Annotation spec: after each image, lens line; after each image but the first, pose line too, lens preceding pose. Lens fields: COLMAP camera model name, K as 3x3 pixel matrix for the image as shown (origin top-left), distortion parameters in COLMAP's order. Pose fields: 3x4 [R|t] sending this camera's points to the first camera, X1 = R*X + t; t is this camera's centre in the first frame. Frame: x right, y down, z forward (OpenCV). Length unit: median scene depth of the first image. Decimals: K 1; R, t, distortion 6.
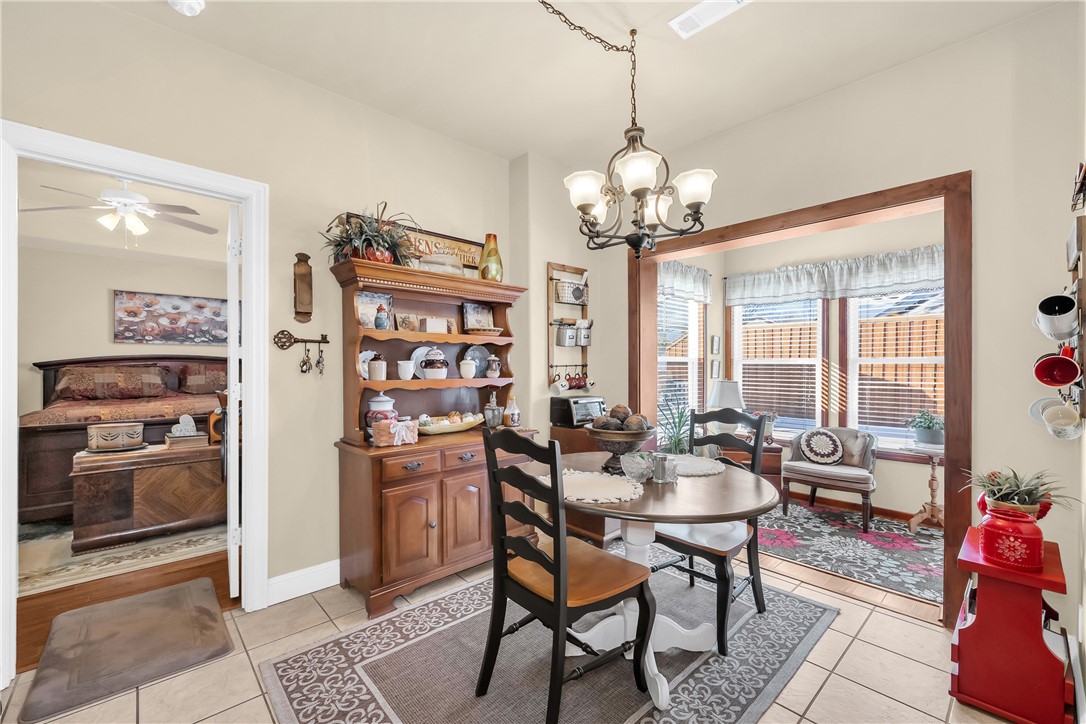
lens RADIAL K [[444.7, 0, 541.8], [0, 444.7, 369.4], [0, 0, 1]] dist [-0.001878, -0.000380]
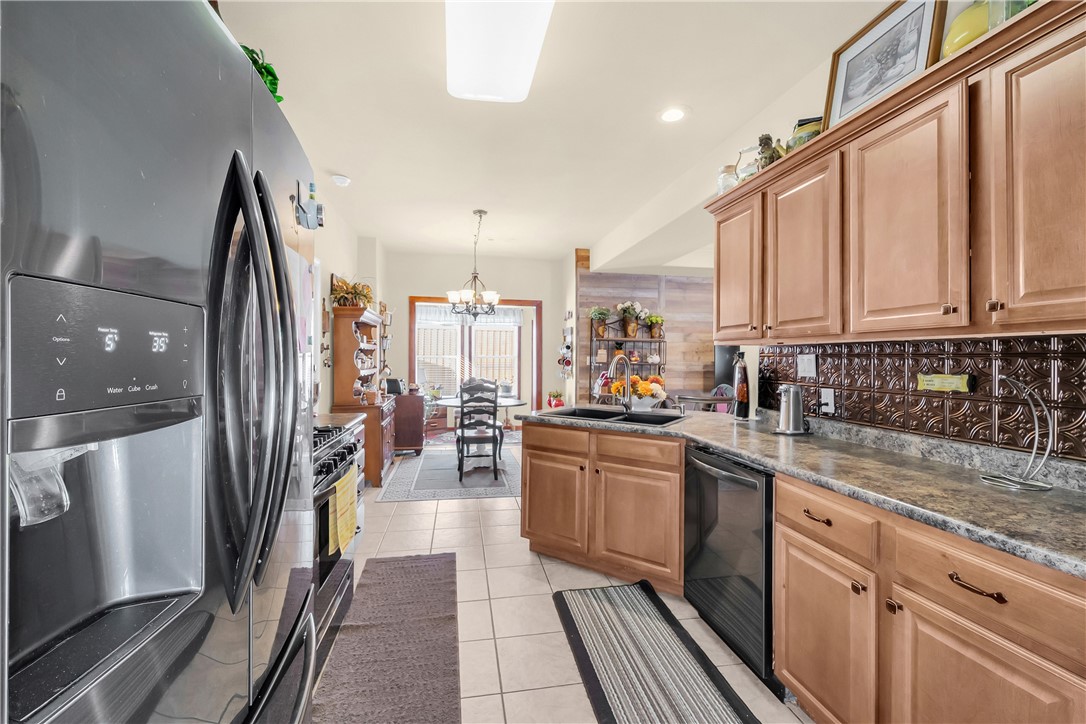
lens RADIAL K [[462.6, 0, 543.0], [0, 462.6, 362.0], [0, 0, 1]] dist [0.000637, 0.000027]
pose [[0.535751, -0.008462, 0.844334, -1.238549], [0.000143, 0.999951, 0.009932, -0.023692], [-0.844376, -0.005200, 0.535725, -0.534624]]
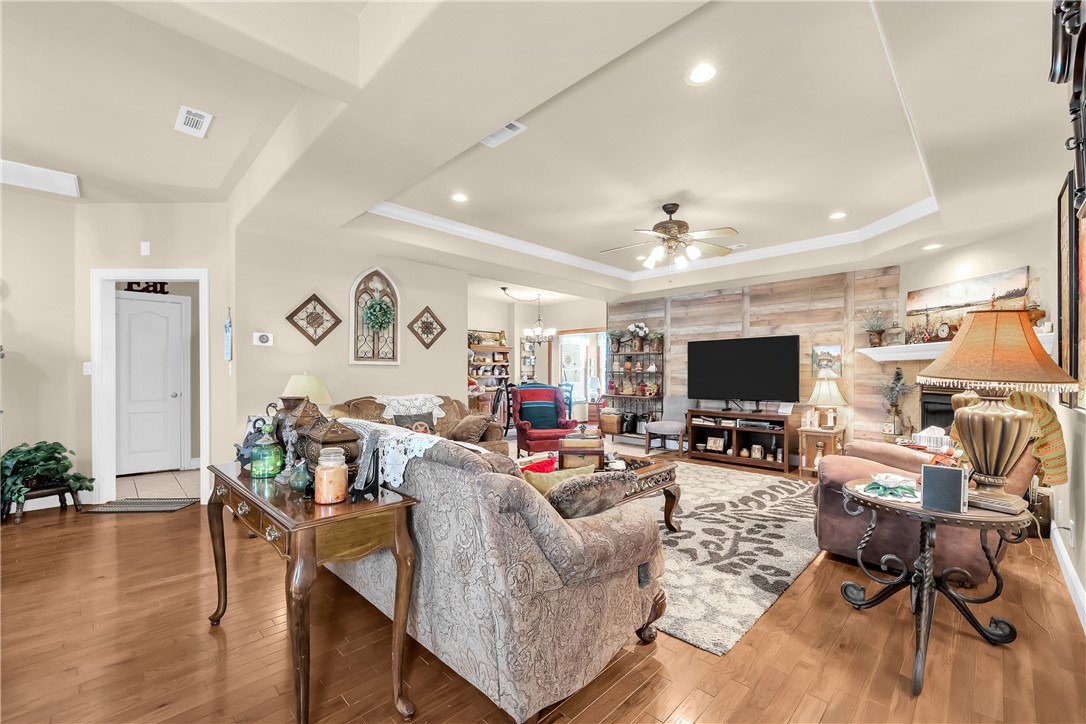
lens RADIAL K [[442.7, 0, 541.6], [0, 442.7, 377.4], [0, 0, 1]] dist [-0.001030, -0.000038]
pose [[0.999442, -0.001242, 0.033374, 0.059390], [0.001084, 0.999988, 0.004729, 0.017732], [-0.033380, -0.004690, 0.999432, -2.157195]]
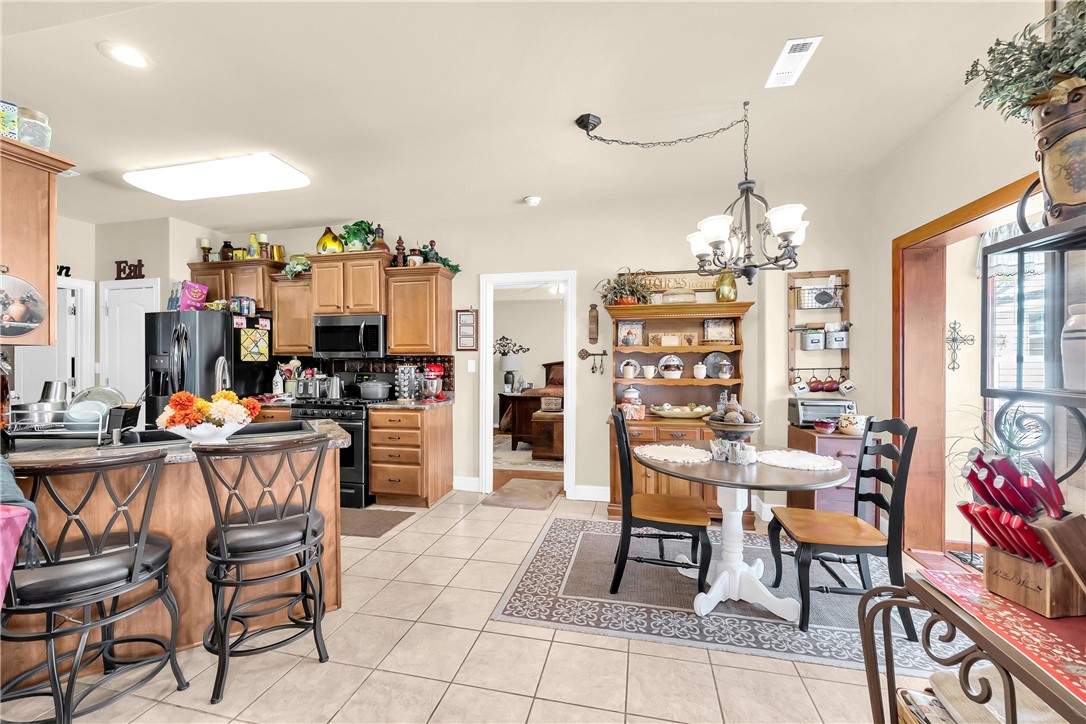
lens RADIAL K [[439.7, 0, 540.7], [0, 439.7, 365.1], [0, 0, 1]] dist [-0.000576, -0.000084]
pose [[0.568522, 0.001692, -0.822667, 0.582048], [-0.000623, 0.999998, 0.001626, -0.019687], [0.822668, -0.000412, 0.568522, -0.111197]]
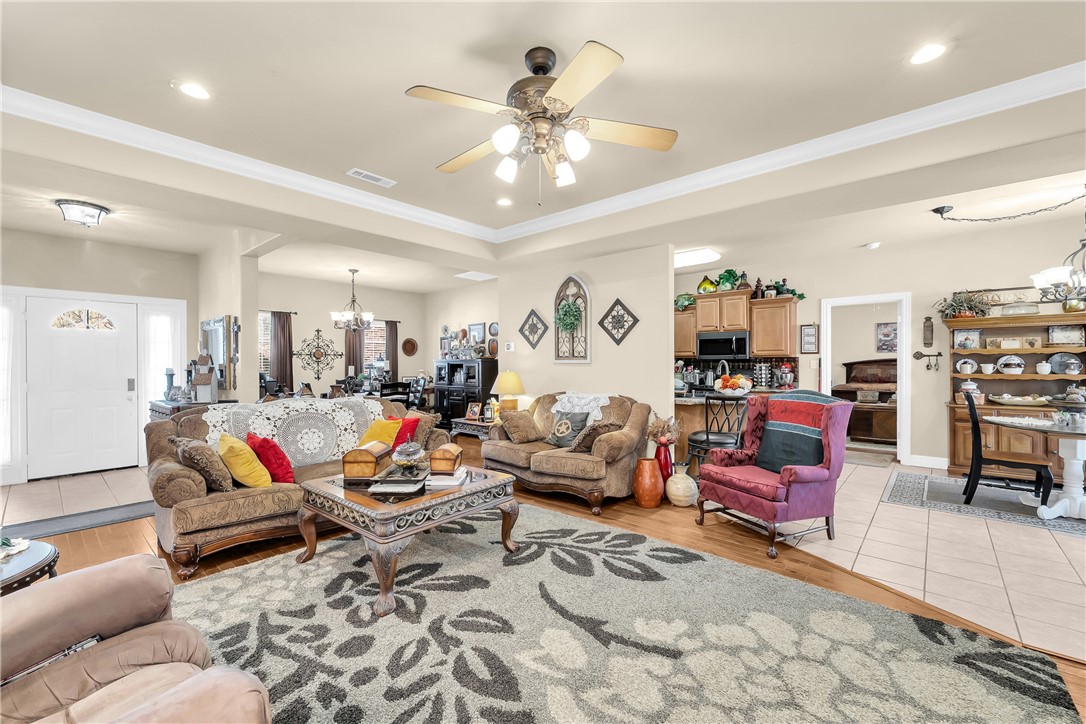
lens RADIAL K [[444.7, 0, 540.0], [0, 444.7, 364.0], [0, 0, 1]] dist [-0.001276, 0.000009]
pose [[0.098882, -0.000910, -0.995099, 1.168425], [-0.000419, 0.999999, -0.000956, -0.014173], [0.995099, 0.000511, 0.098881, -0.916312]]
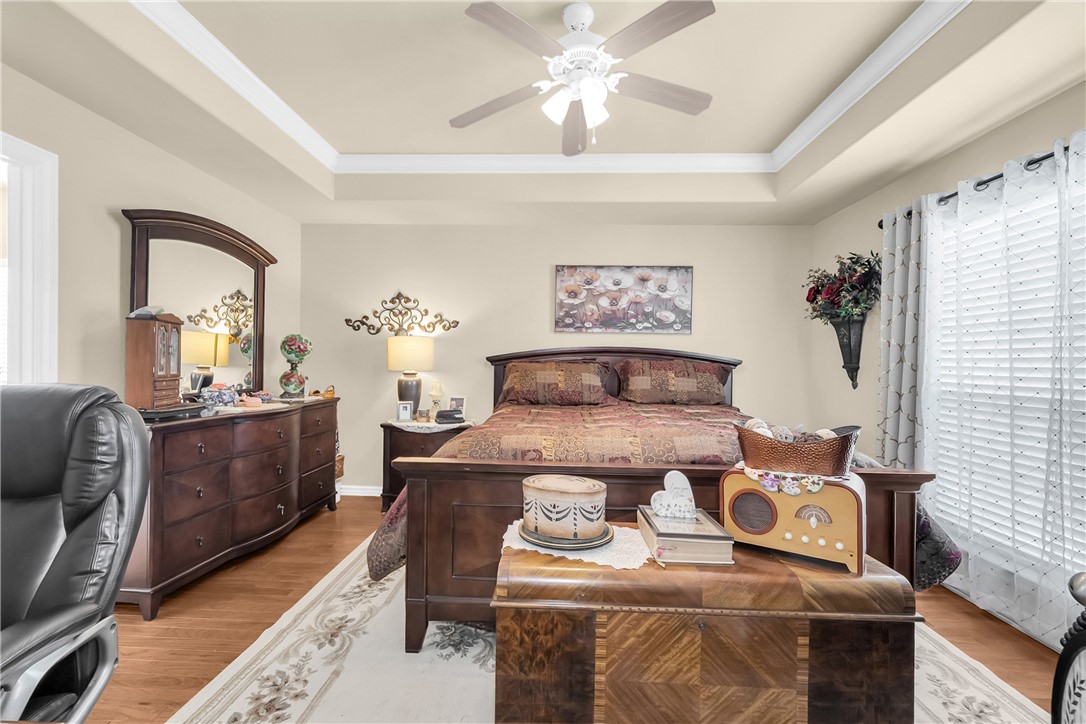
lens RADIAL K [[462.6, 0, 543.0], [0, 462.6, 362.0], [0, 0, 1]] dist [0.000637, 0.000027]
pose [[0.711894, 0.010882, -0.702203, -0.642109], [-0.018727, 0.999819, -0.003492, -0.005327], [0.702037, 0.015636, 0.711968, 0.641079]]
